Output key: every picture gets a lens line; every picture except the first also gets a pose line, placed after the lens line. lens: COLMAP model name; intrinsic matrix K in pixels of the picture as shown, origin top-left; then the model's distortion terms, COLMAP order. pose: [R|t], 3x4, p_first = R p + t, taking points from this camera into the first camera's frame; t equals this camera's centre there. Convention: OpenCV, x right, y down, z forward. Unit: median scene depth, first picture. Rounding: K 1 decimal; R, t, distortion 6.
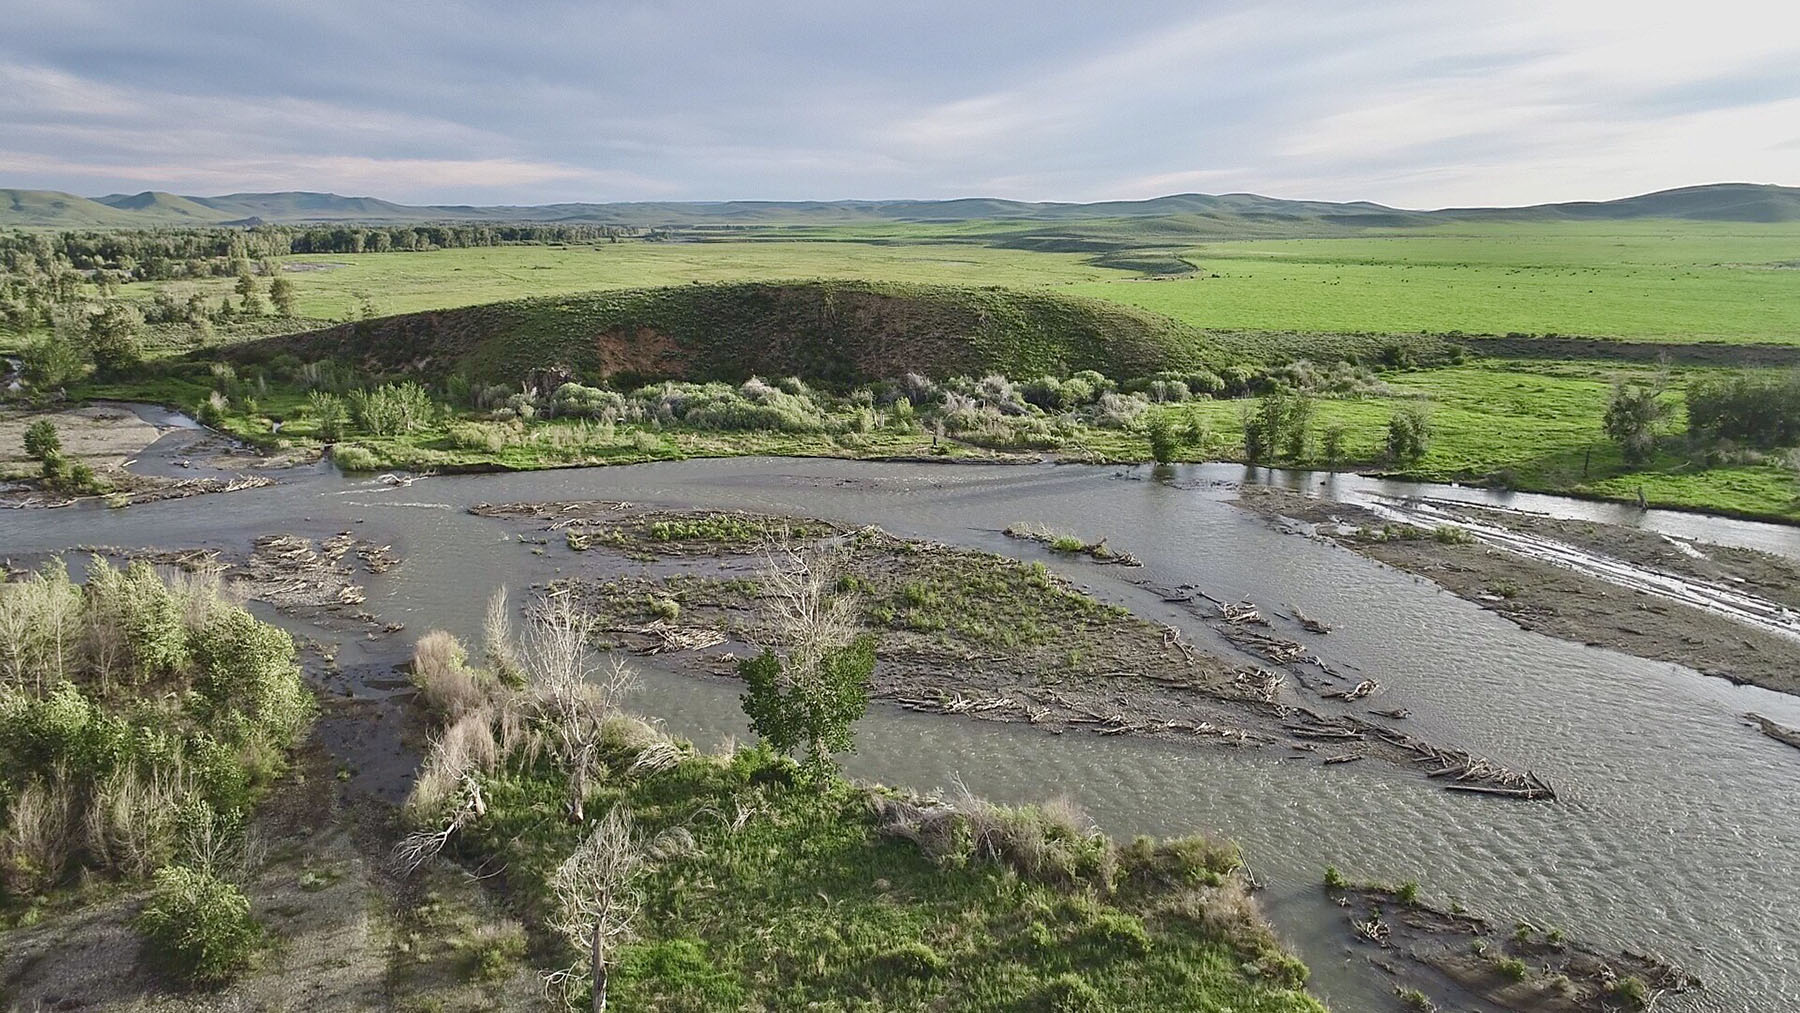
lens RADIAL K [[1282.8, 0, 910.4], [0, 1282.8, 505.3], [0, 0, 1]] dist [-0.017457, 0.009825]
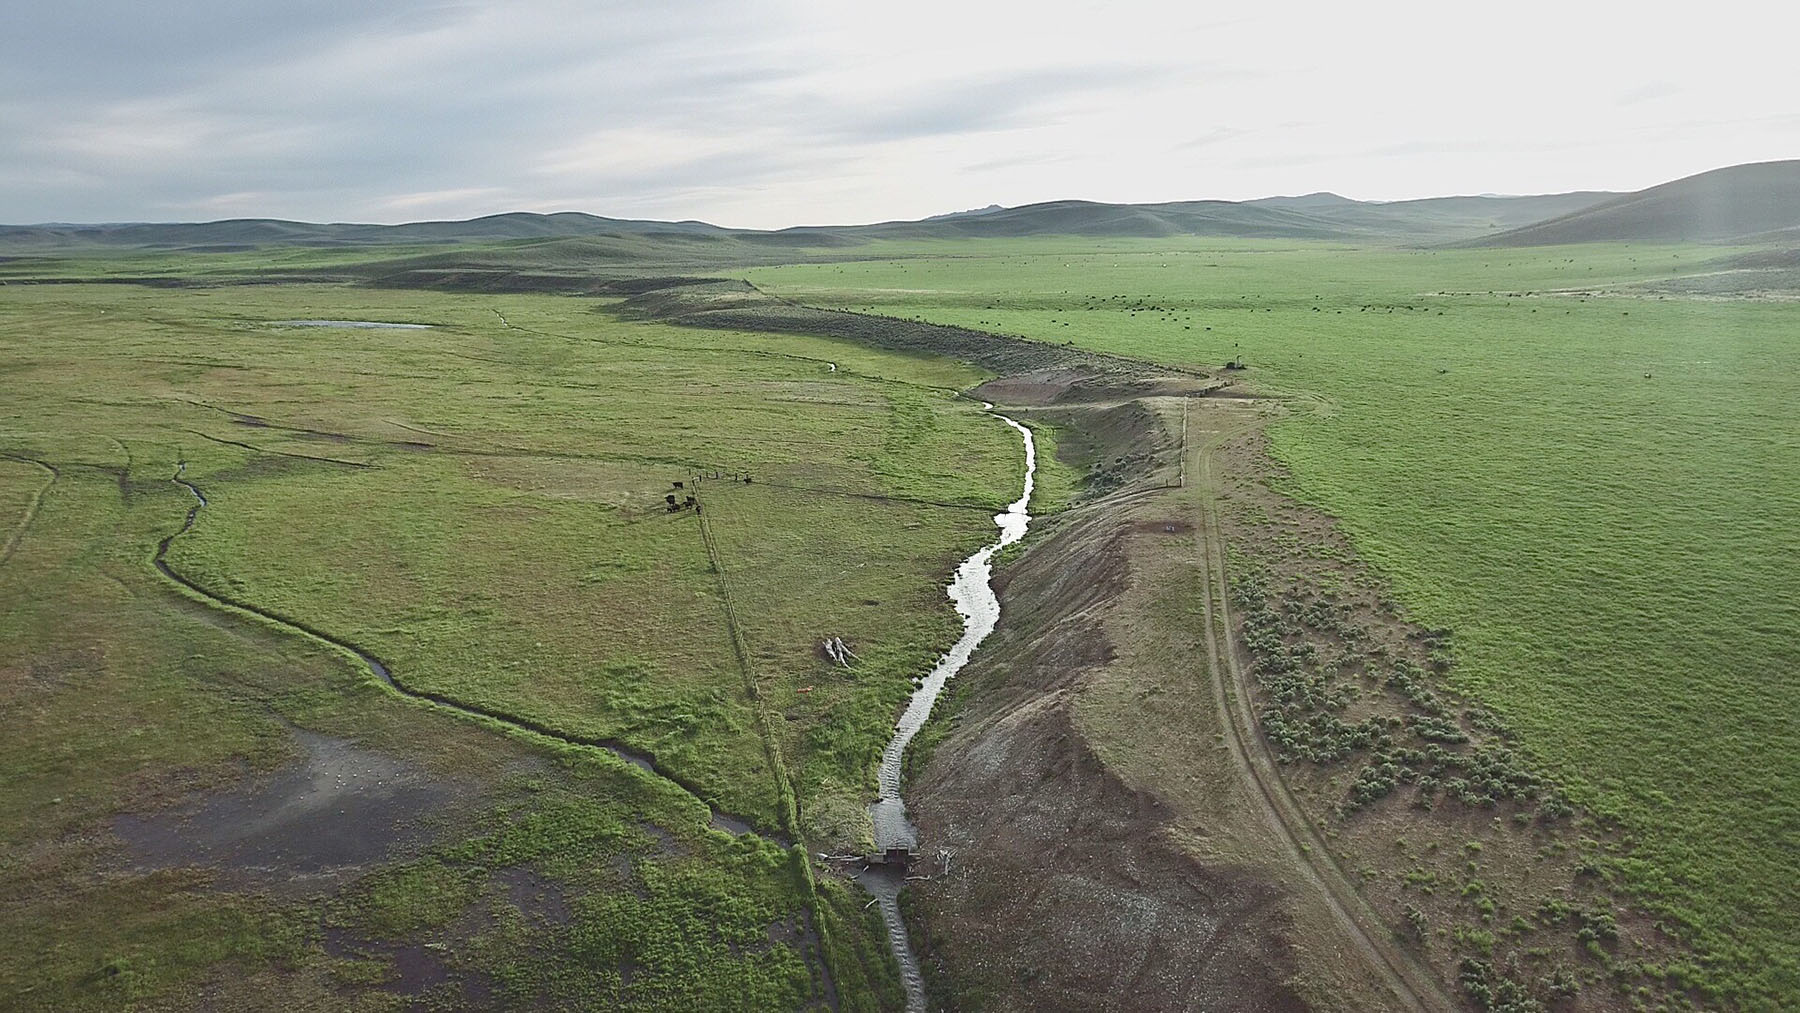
lens RADIAL K [[1282.8, 0, 911.1], [0, 1282.8, 514.0], [0, 0, 1]] dist [-0.017457, 0.009825]
pose [[0.851612, -0.118907, 0.510508, -0.021468], [0.122921, 0.992075, 0.026021, -0.026980], [-0.509556, 0.040592, 0.859479, 0.116684]]
